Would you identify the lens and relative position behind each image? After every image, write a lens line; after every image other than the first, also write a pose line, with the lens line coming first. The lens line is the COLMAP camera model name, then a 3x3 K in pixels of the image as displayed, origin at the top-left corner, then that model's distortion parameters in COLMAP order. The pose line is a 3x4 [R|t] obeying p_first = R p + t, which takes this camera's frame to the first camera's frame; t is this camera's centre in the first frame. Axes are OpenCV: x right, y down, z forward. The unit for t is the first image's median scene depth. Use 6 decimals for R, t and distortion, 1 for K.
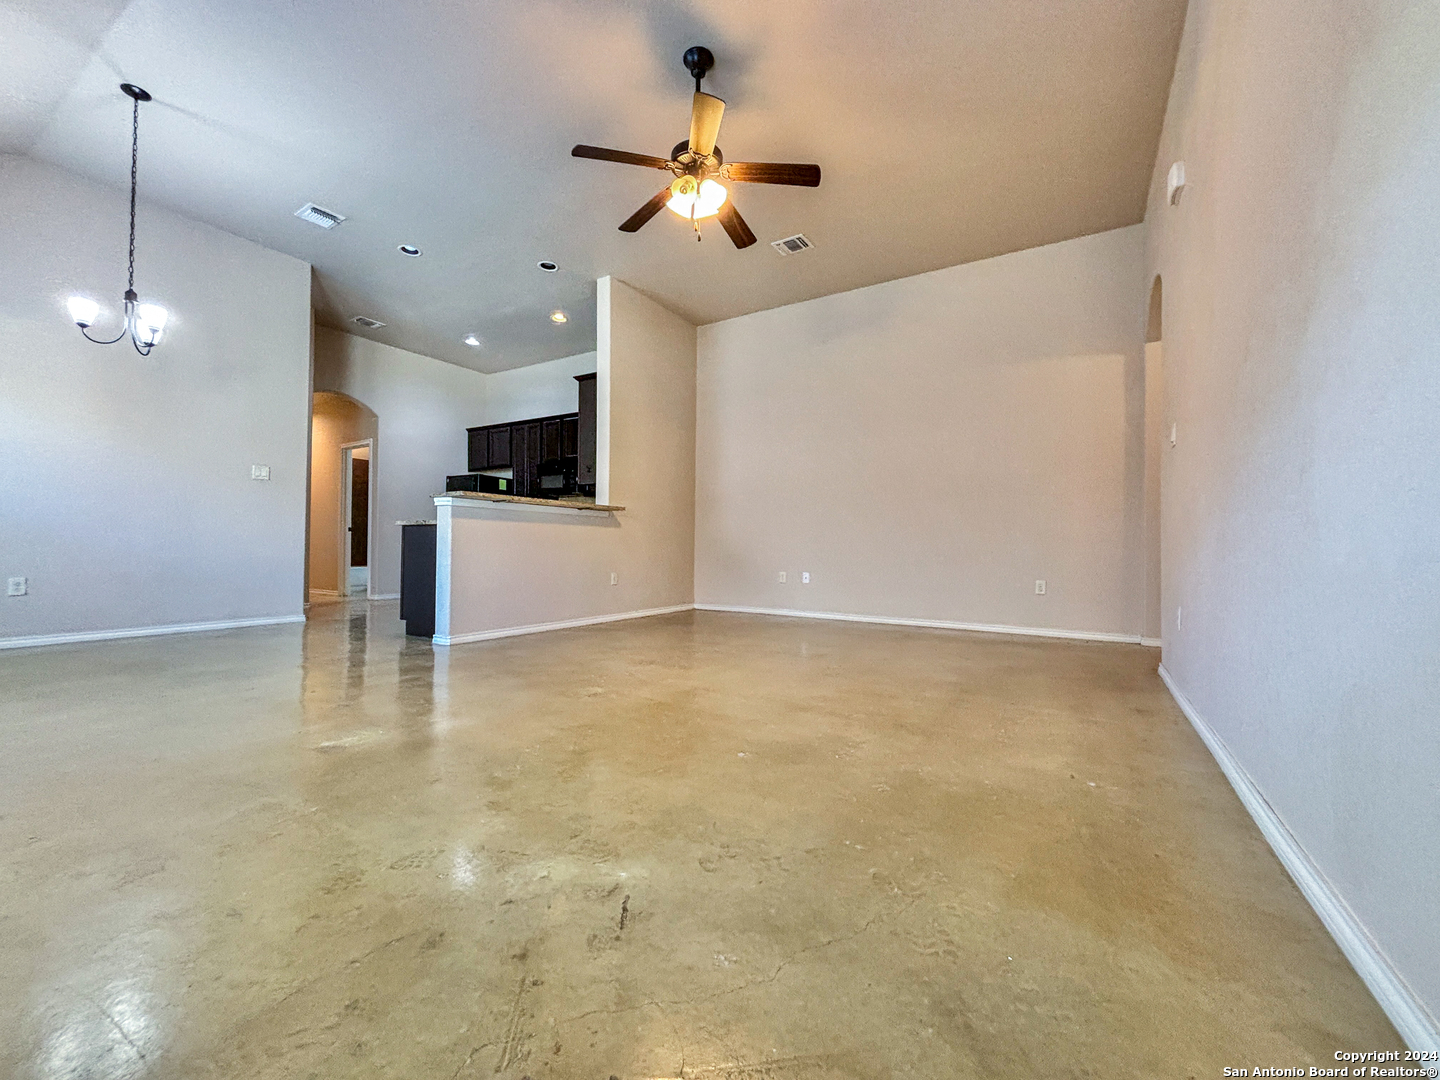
lens RADIAL K [[581.0, 0, 720.0], [0, 581.0, 540.0], [0, 0, 1]] dist [0.017949, -0.005830]
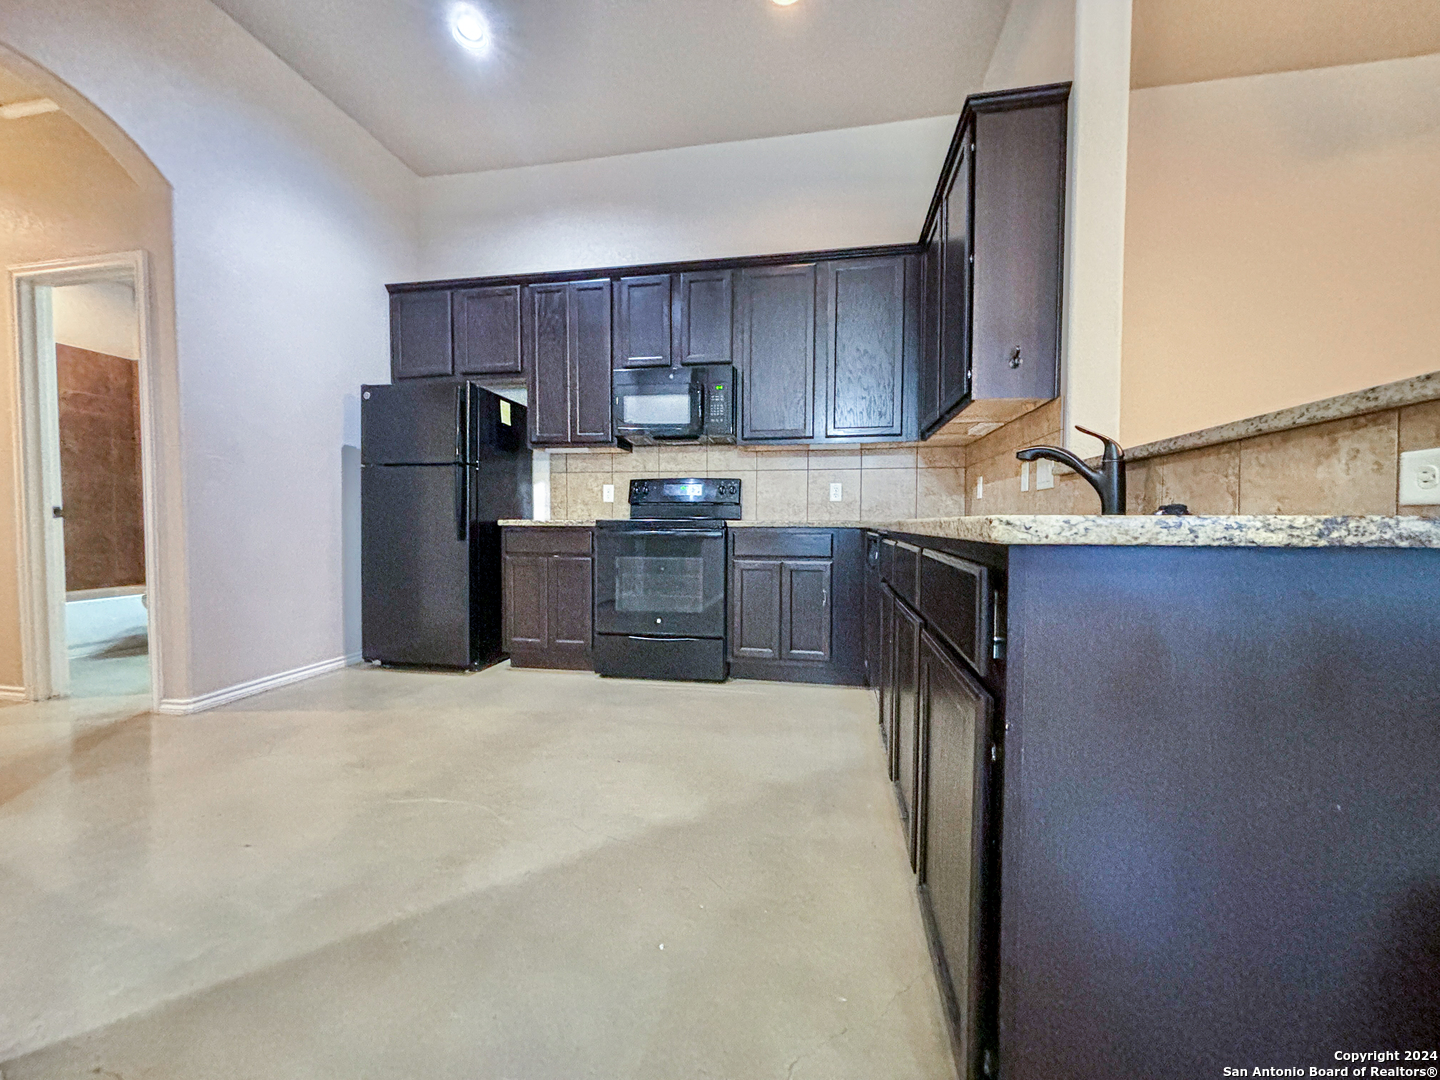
lens RADIAL K [[581.0, 0, 720.0], [0, 581.0, 540.0], [0, 0, 1]] dist [0.017949, -0.005830]
pose [[0.932022, -0.016110, 0.362043, -0.384190], [-0.001663, 0.998811, 0.048724, -0.019474], [-0.362397, -0.046014, 0.930887, 0.512484]]
